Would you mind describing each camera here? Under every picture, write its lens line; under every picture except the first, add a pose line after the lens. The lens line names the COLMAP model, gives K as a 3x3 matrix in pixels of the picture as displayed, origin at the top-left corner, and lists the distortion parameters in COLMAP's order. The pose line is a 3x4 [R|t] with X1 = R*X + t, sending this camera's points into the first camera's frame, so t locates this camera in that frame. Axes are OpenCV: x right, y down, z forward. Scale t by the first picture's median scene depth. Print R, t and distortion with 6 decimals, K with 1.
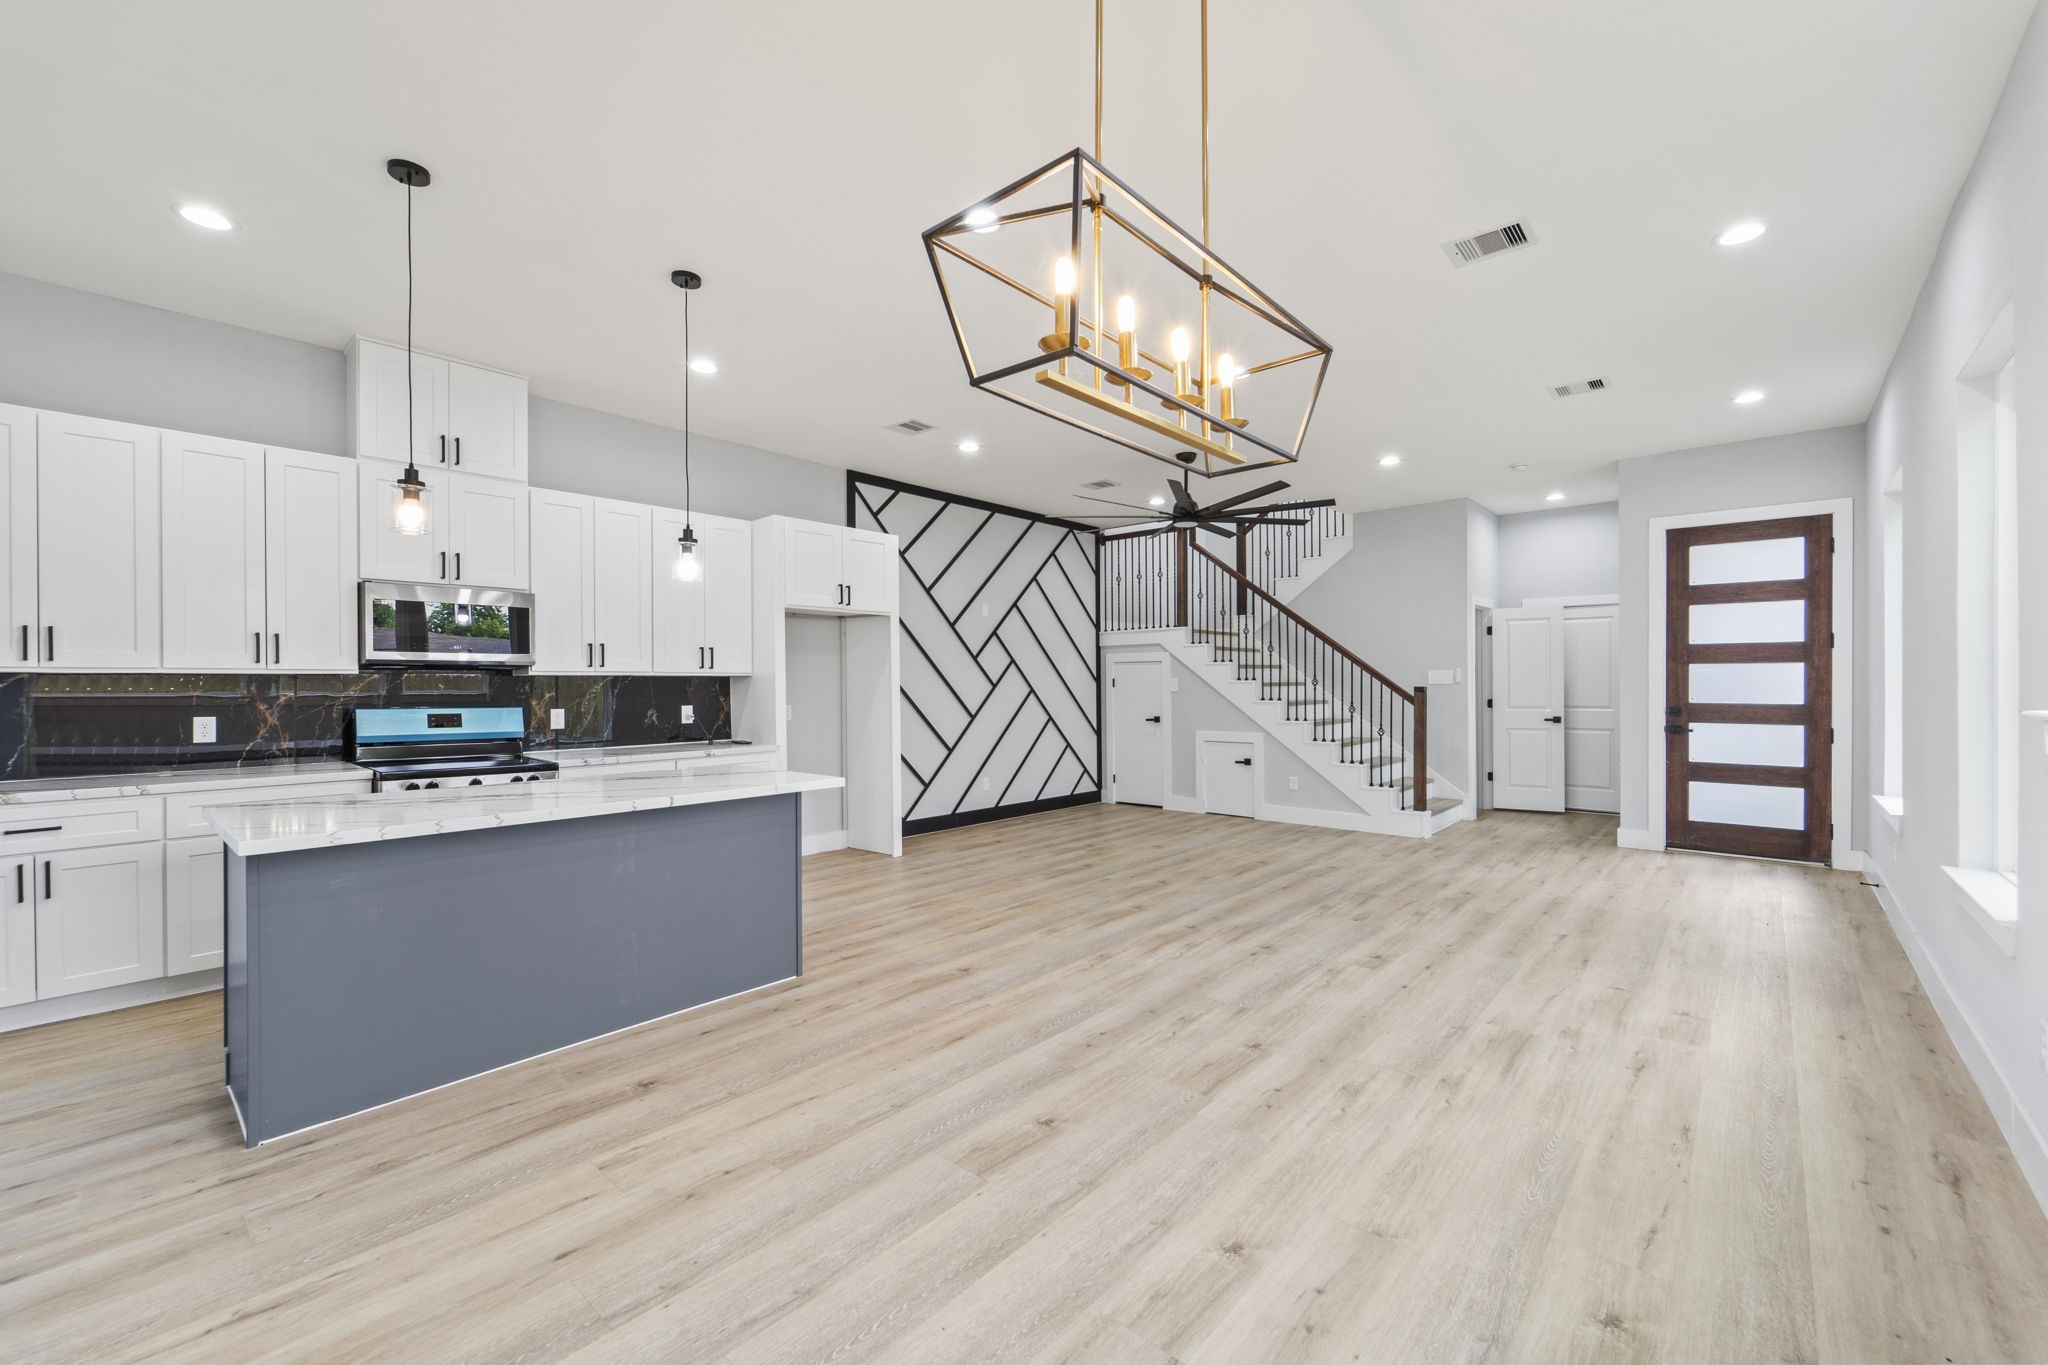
lens RADIAL K [[837.9, 0, 1048.6], [0, 837.9, 686.2], [0, 0, 1]] dist [0.000670, -0.001823]
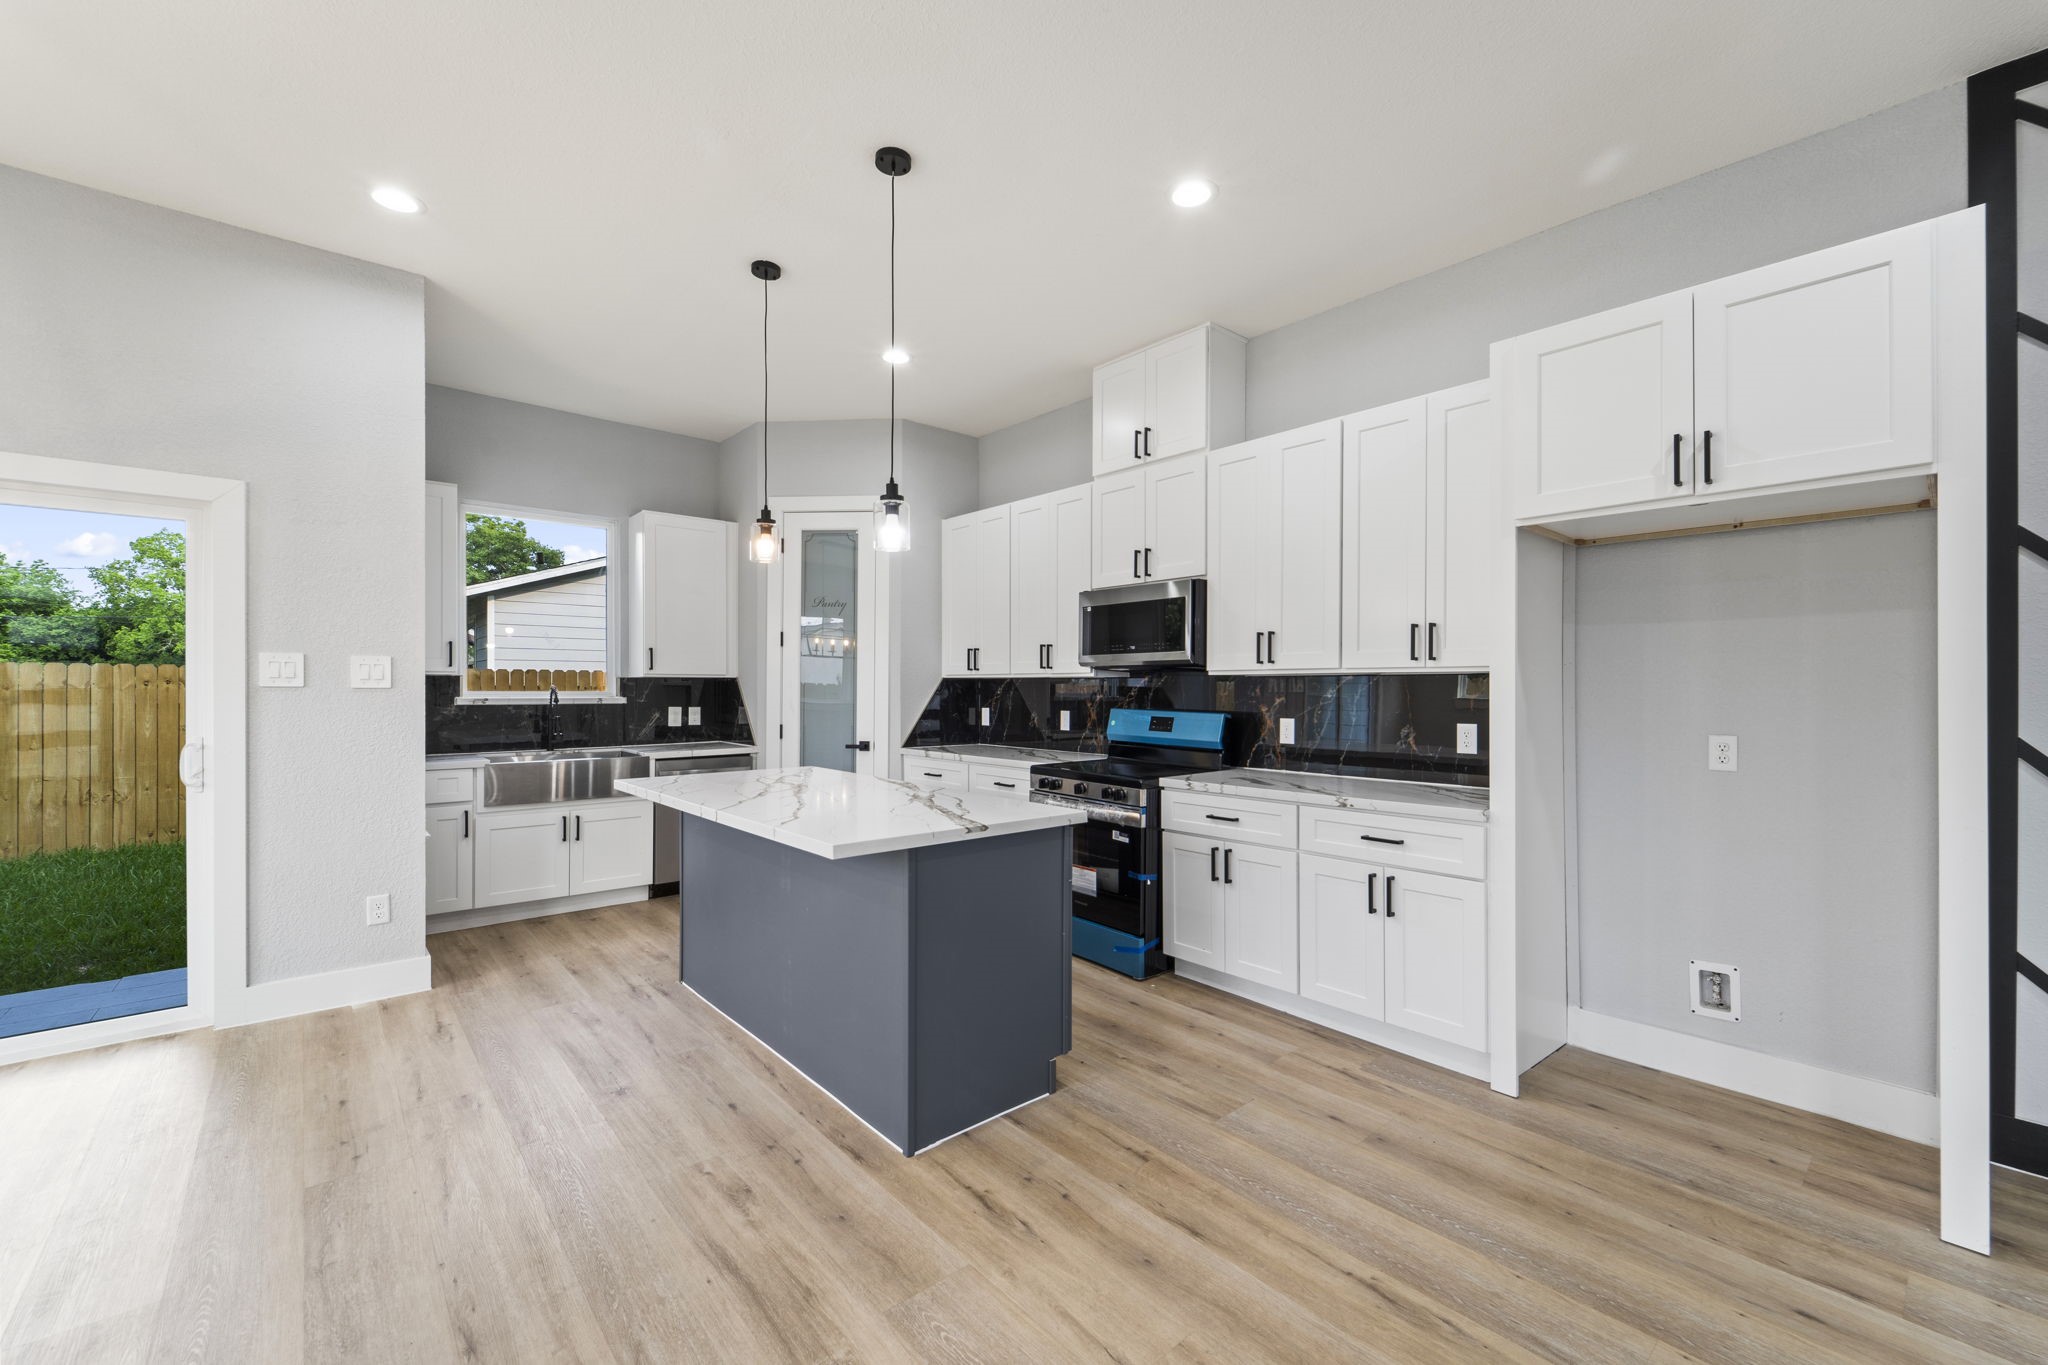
lens RADIAL K [[837.9, 0, 1048.0], [0, 837.9, 694.3], [0, 0, 1]] dist [0.000670, -0.001823]
pose [[-0.157727, 0.010668, -0.987425, 0.246554], [-0.006002, 0.999913, 0.011762, -0.003319], [0.987465, 0.007782, -0.157649, 0.998182]]
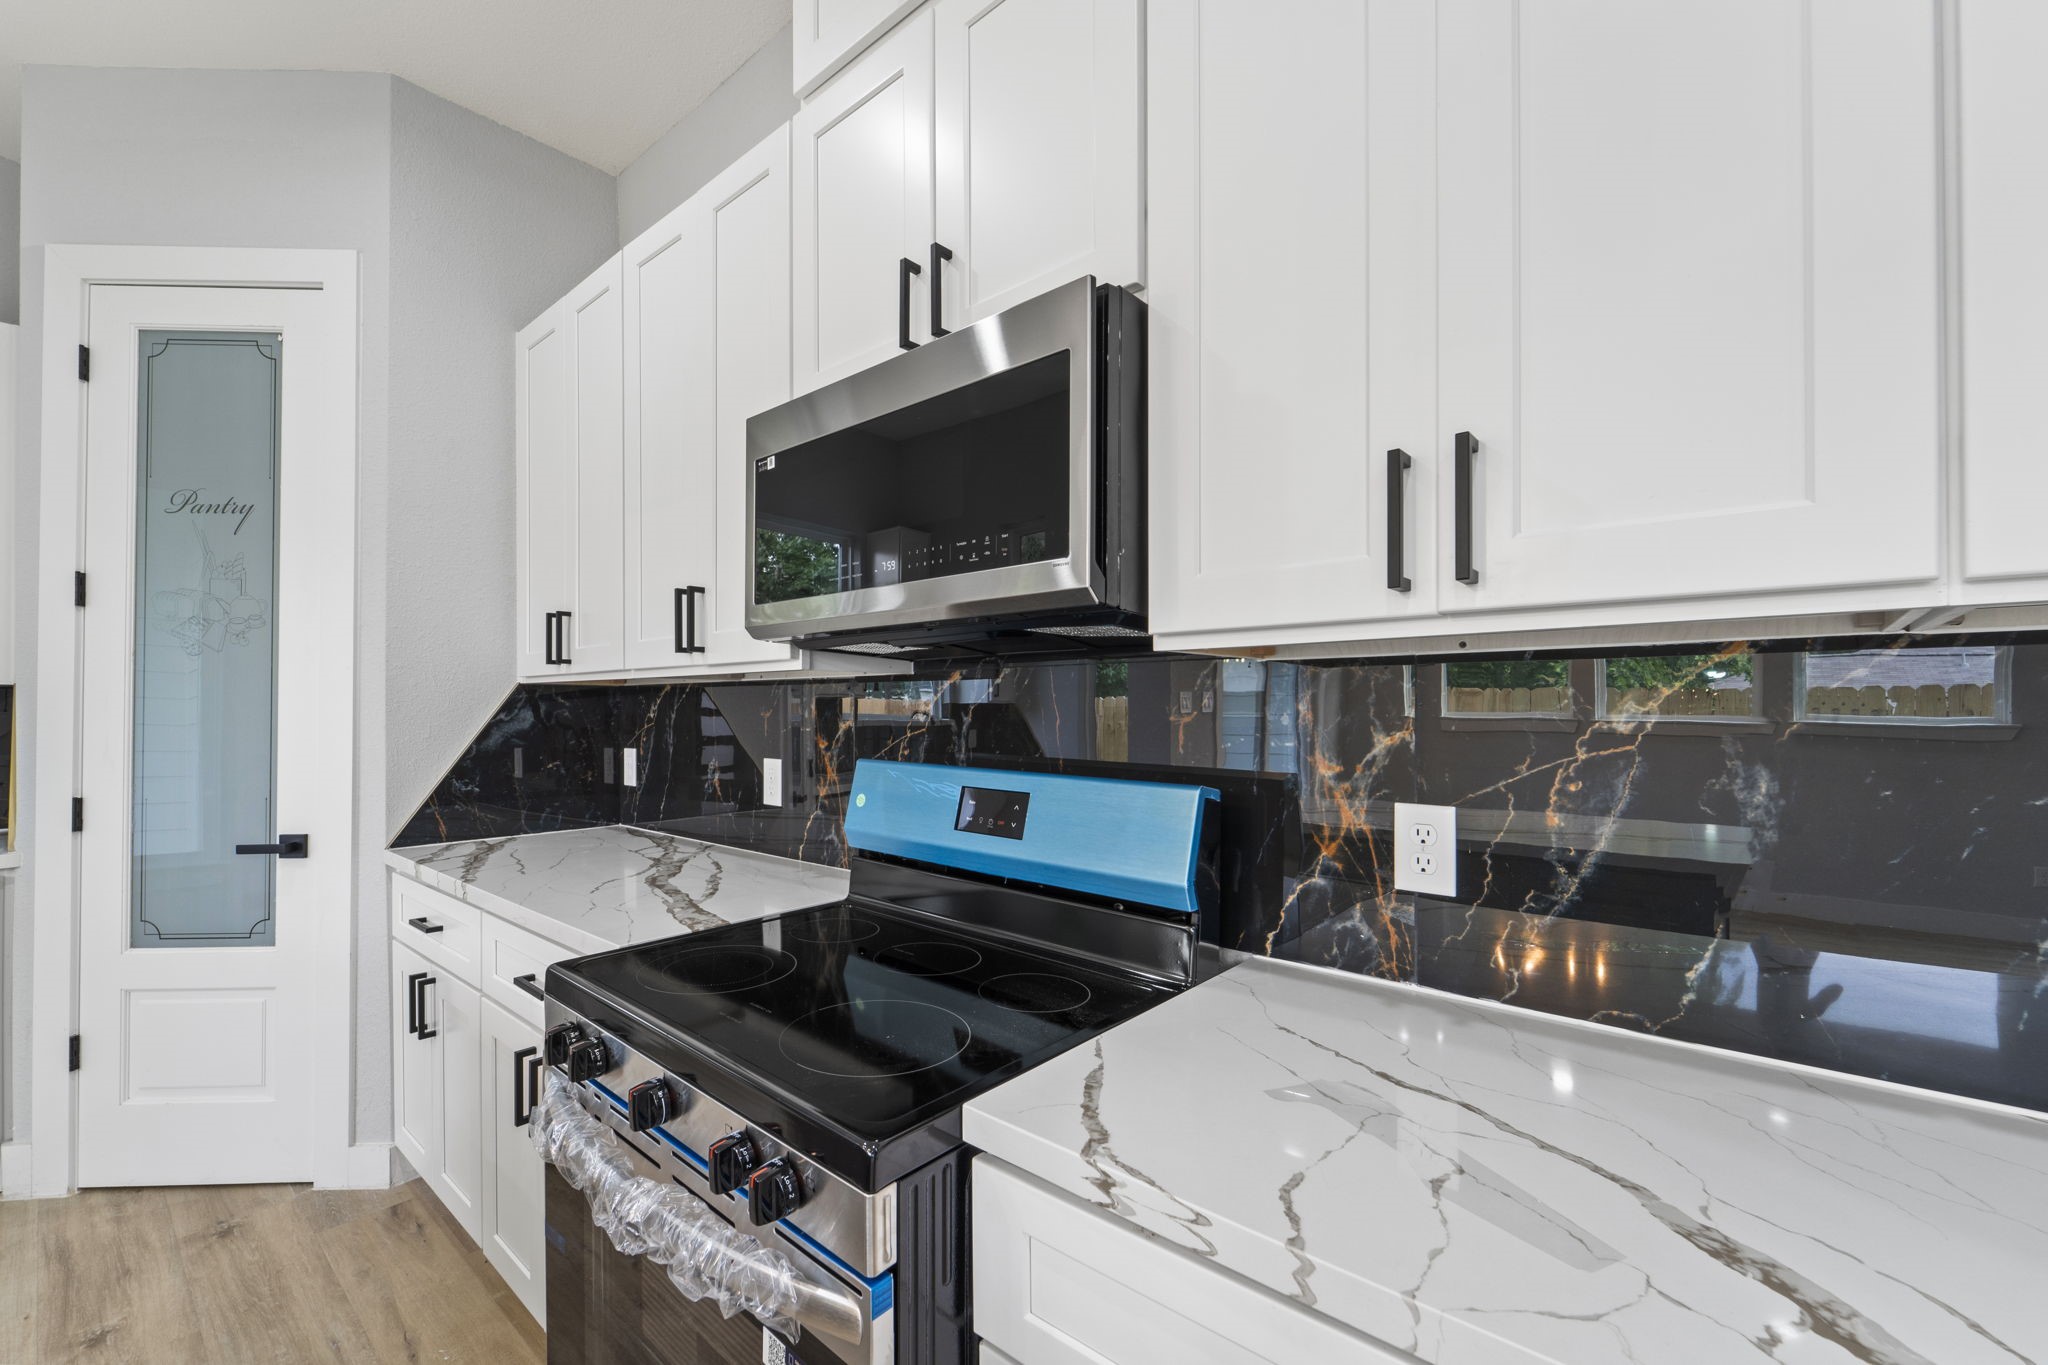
lens RADIAL K [[837.9, 0, 1002.1], [0, 837.9, 704.1], [0, 0, 1]] dist [0.000670, -0.001823]
pose [[-0.043126, 0.000231, -0.999070, -0.397944], [-0.001100, 0.999999, 0.000278, 0.000776], [0.999069, 0.001111, -0.043126, 0.993145]]
